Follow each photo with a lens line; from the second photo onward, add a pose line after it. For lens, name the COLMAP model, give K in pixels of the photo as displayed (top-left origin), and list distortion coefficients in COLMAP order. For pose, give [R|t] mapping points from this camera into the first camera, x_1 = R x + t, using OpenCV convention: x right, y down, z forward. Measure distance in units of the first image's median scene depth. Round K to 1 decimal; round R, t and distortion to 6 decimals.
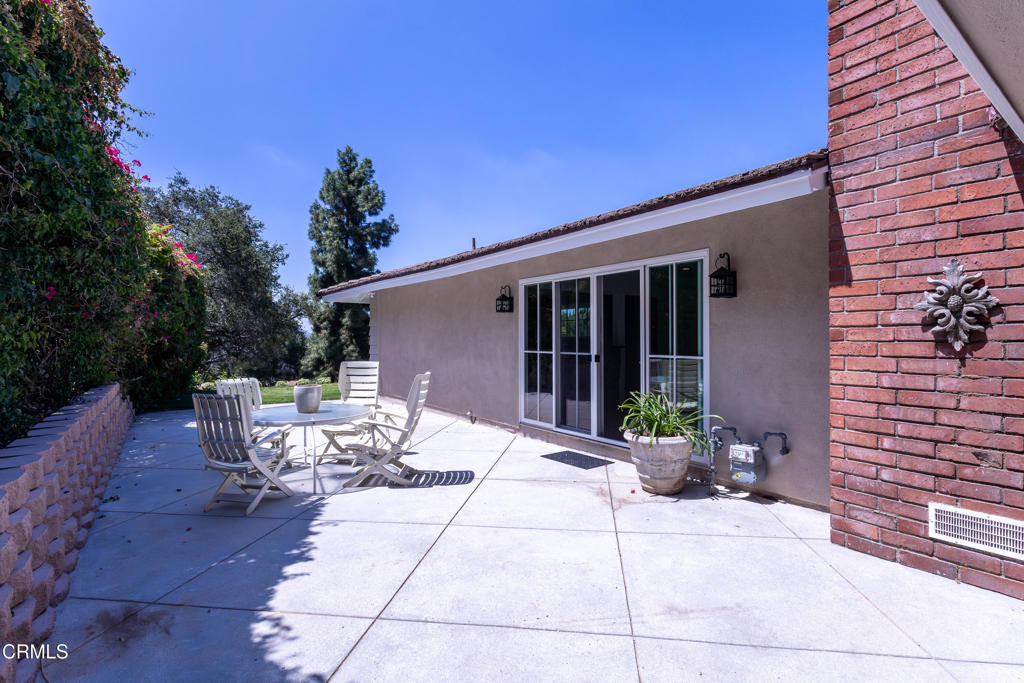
lens RADIAL K [[473.7, 0, 509.4], [0, 473.7, 341.4], [0, 0, 1]] dist [0.003329, 0.001136]
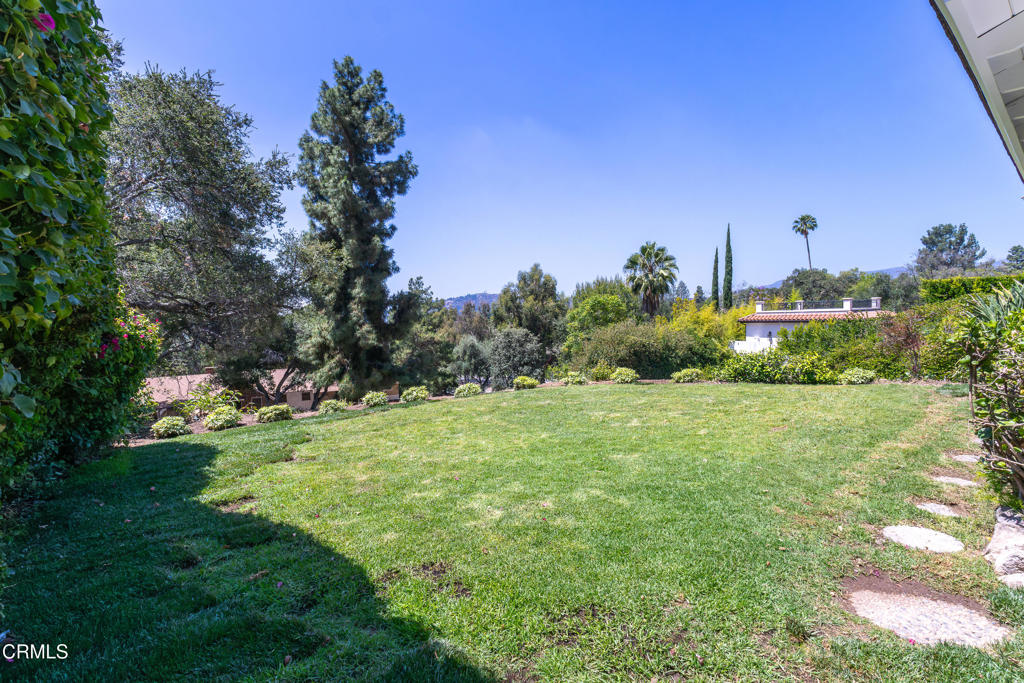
lens RADIAL K [[473.7, 0, 515.9], [0, 473.7, 341.0], [0, 0, 1]] dist [0.003329, 0.001136]
pose [[0.997434, -0.031127, 0.064470, -0.142095], [0.027885, 0.998330, 0.050598, 0.002703], [-0.065937, -0.048670, 0.996636, 0.226711]]
